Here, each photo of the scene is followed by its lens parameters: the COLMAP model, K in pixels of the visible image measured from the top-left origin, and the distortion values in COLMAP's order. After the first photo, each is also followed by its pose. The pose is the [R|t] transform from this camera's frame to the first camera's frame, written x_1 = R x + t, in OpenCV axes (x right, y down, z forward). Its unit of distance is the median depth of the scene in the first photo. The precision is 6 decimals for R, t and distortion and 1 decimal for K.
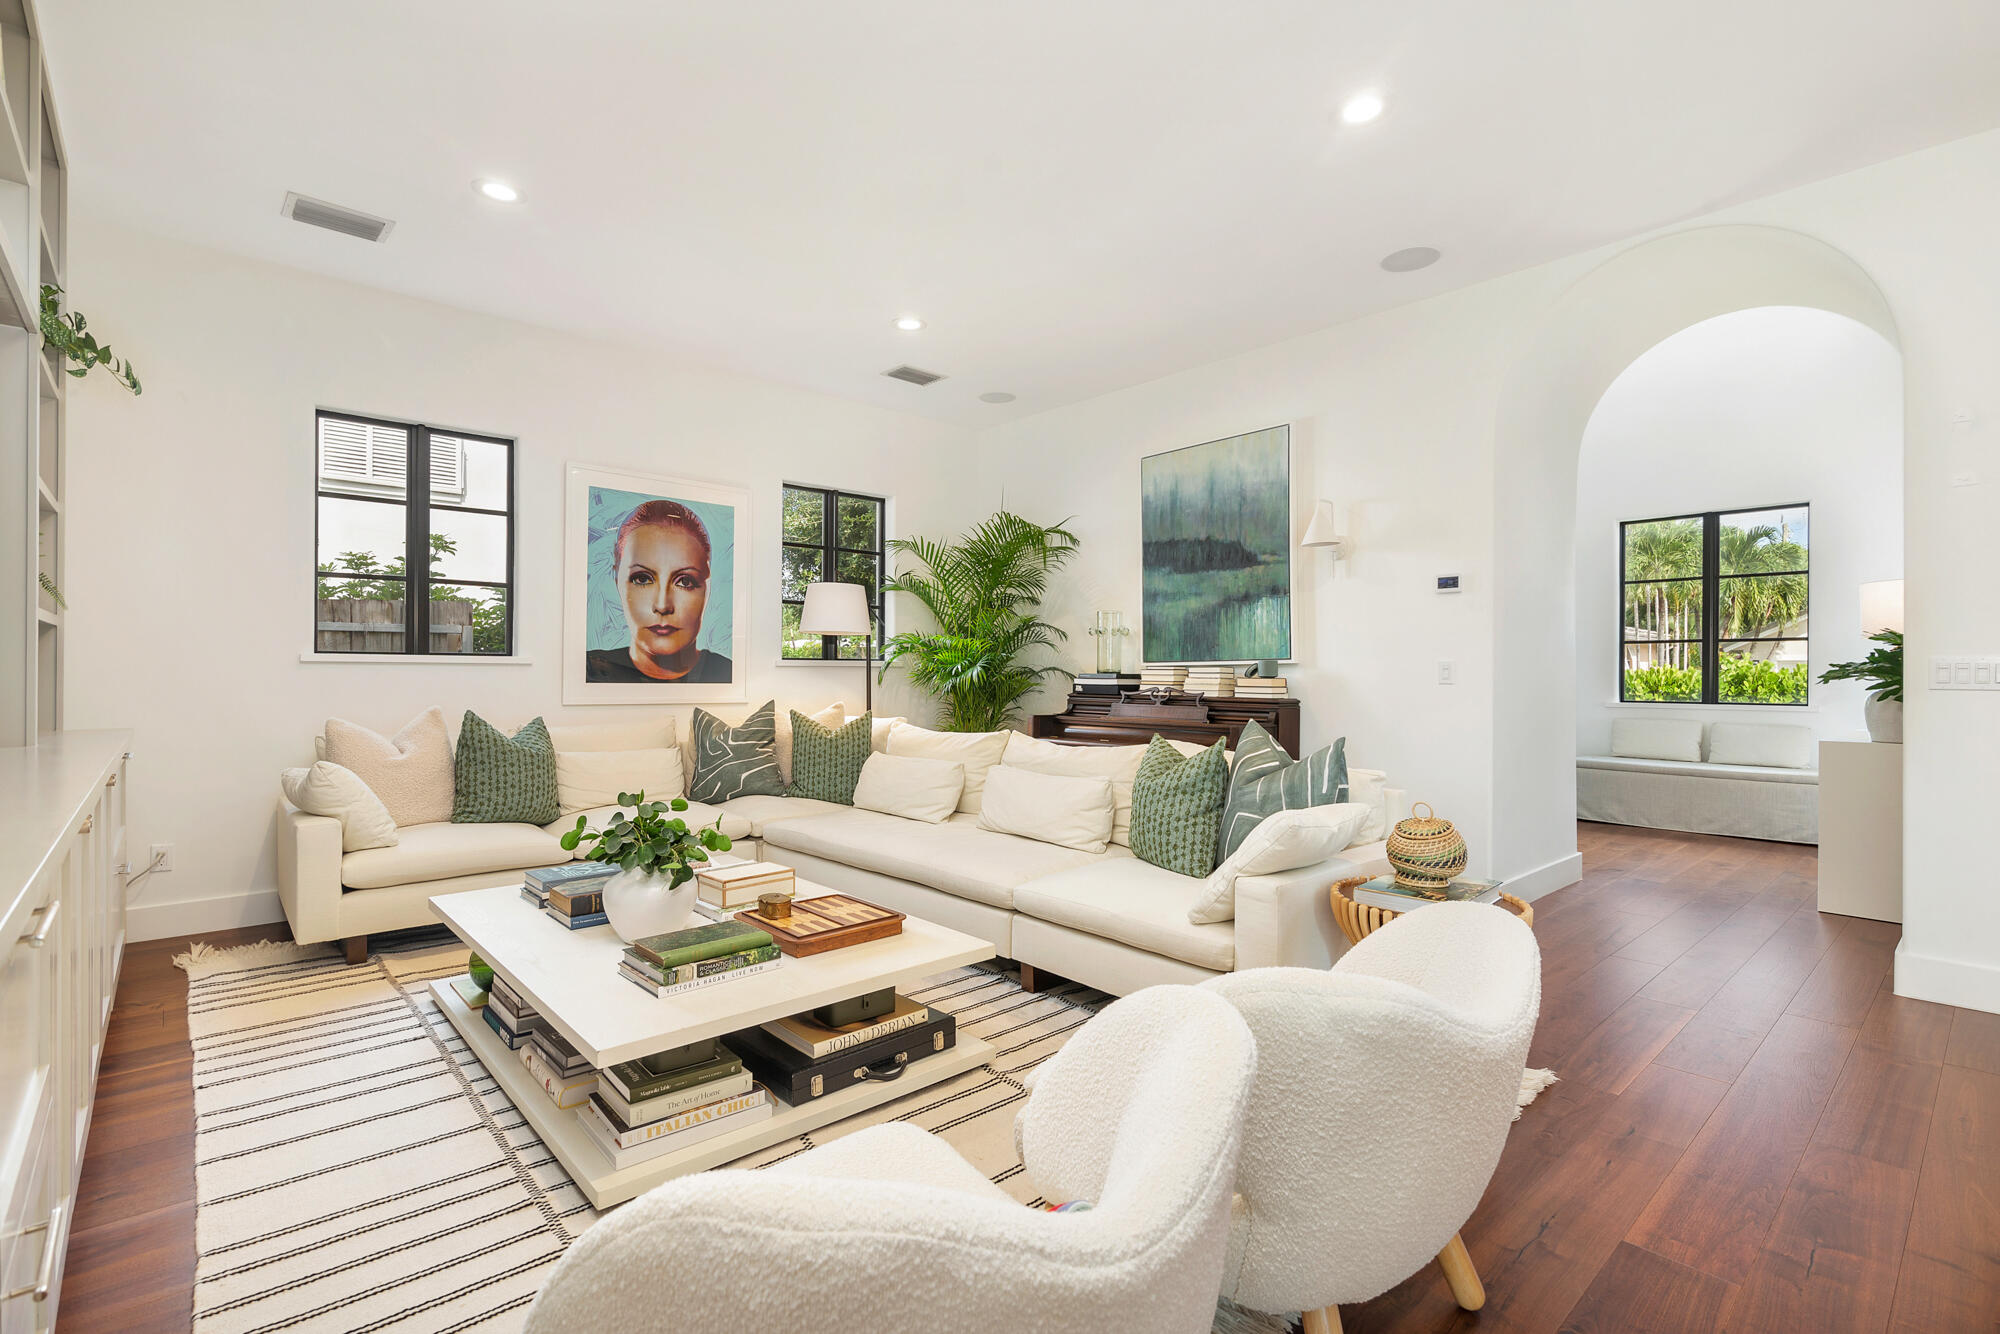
lens RADIAL K [[921.5, 0, 1007.6], [0, 921.5, 666.5], [0, 0, 1]] dist [0.002480, -0.000307]
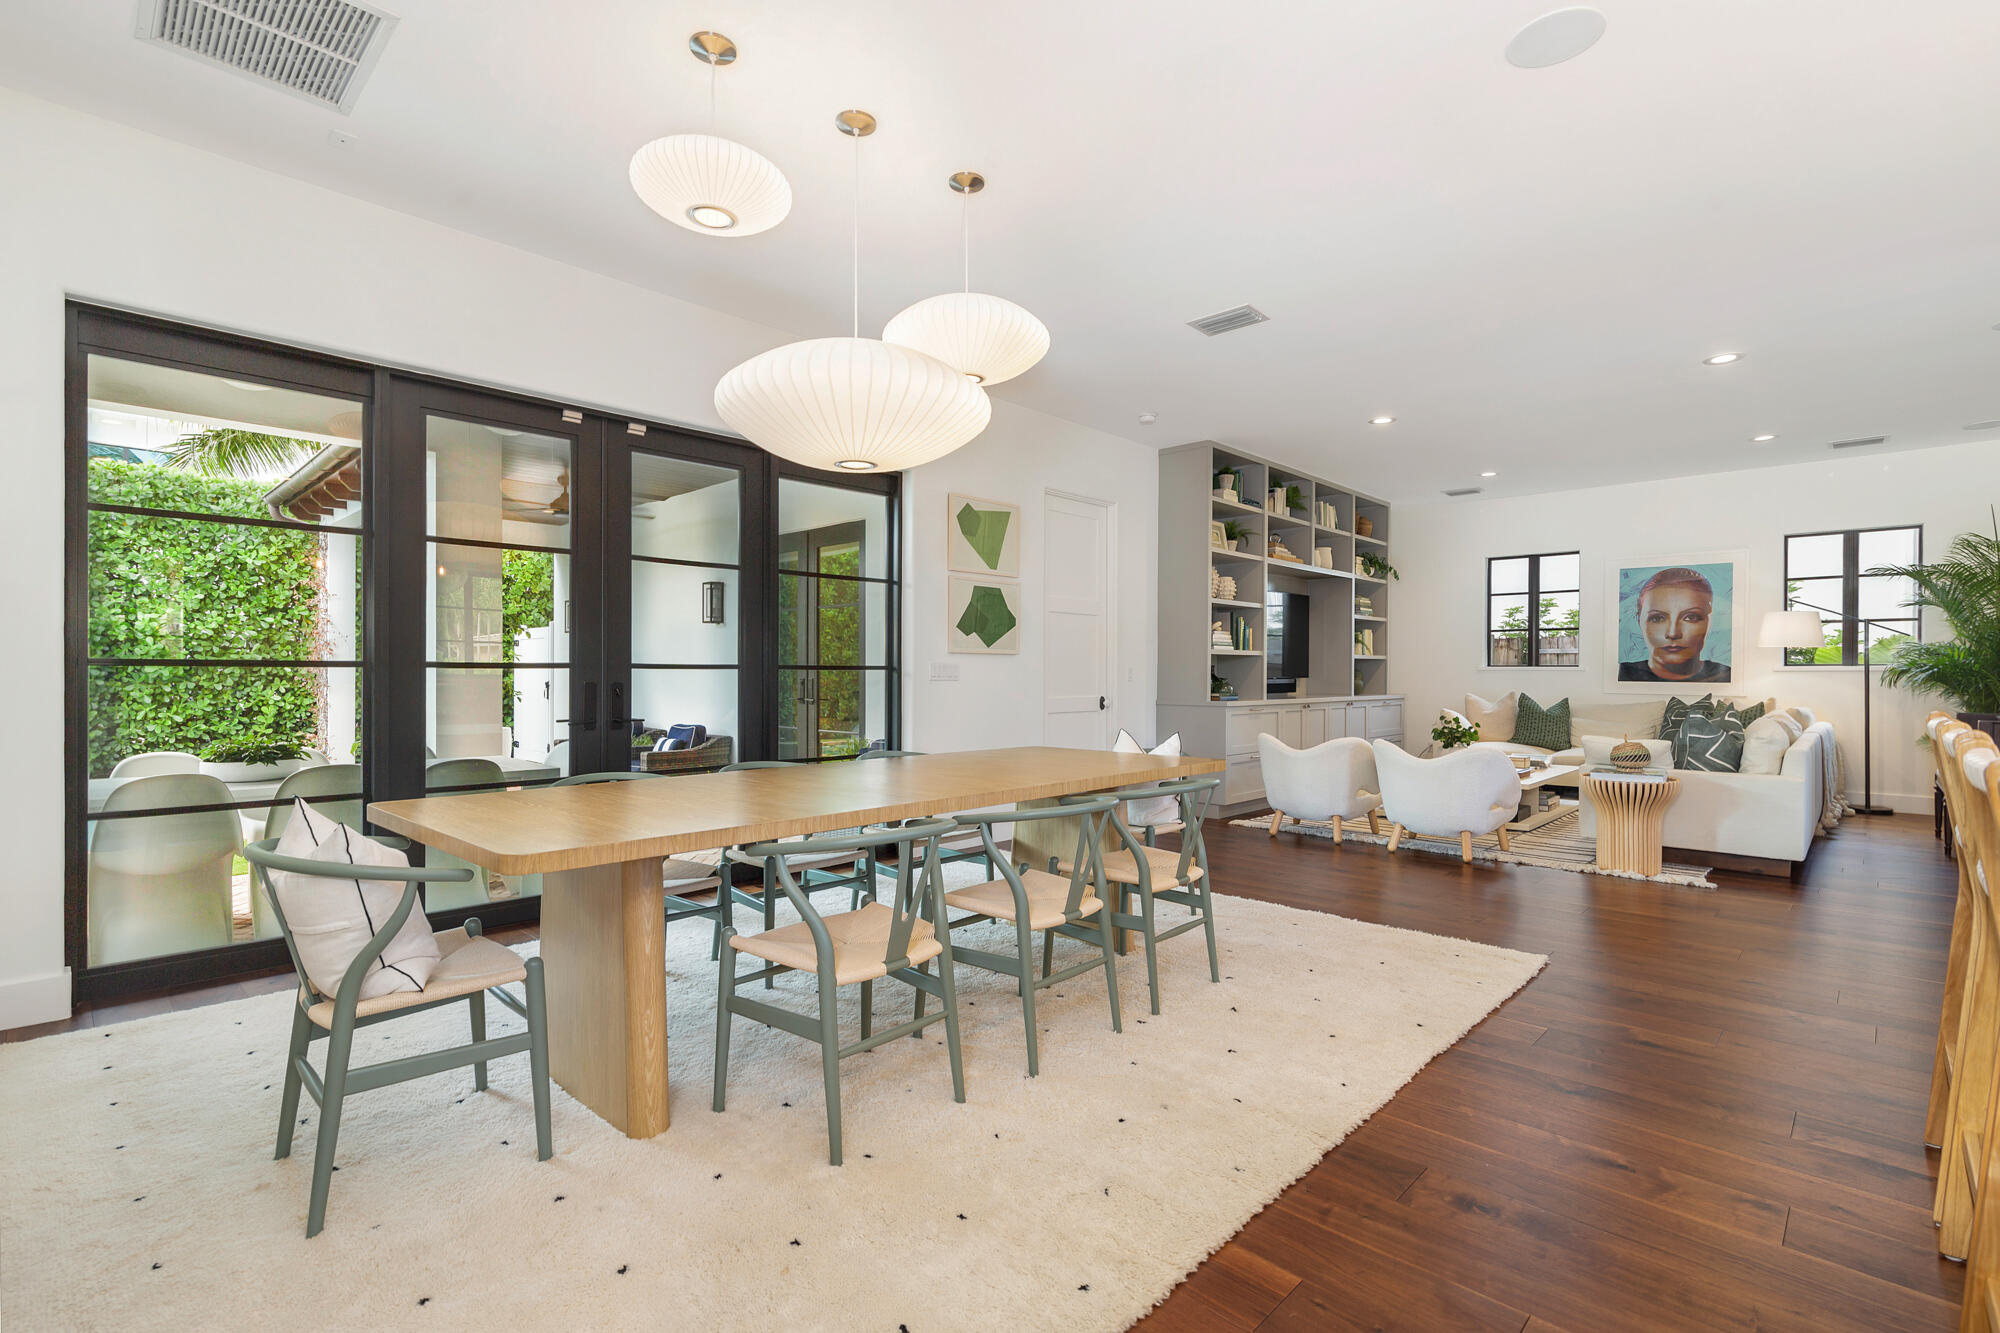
lens RADIAL K [[909.7, 0, 996.4], [0, 909.7, 662.3], [0, 0, 1]] dist [-0.000846, -0.000214]
pose [[0.069703, -0.010786, -0.997509, 1.156898], [0.004471, 0.999935, -0.010500, -0.005138], [0.997558, -0.003728, 0.069747, -0.296689]]
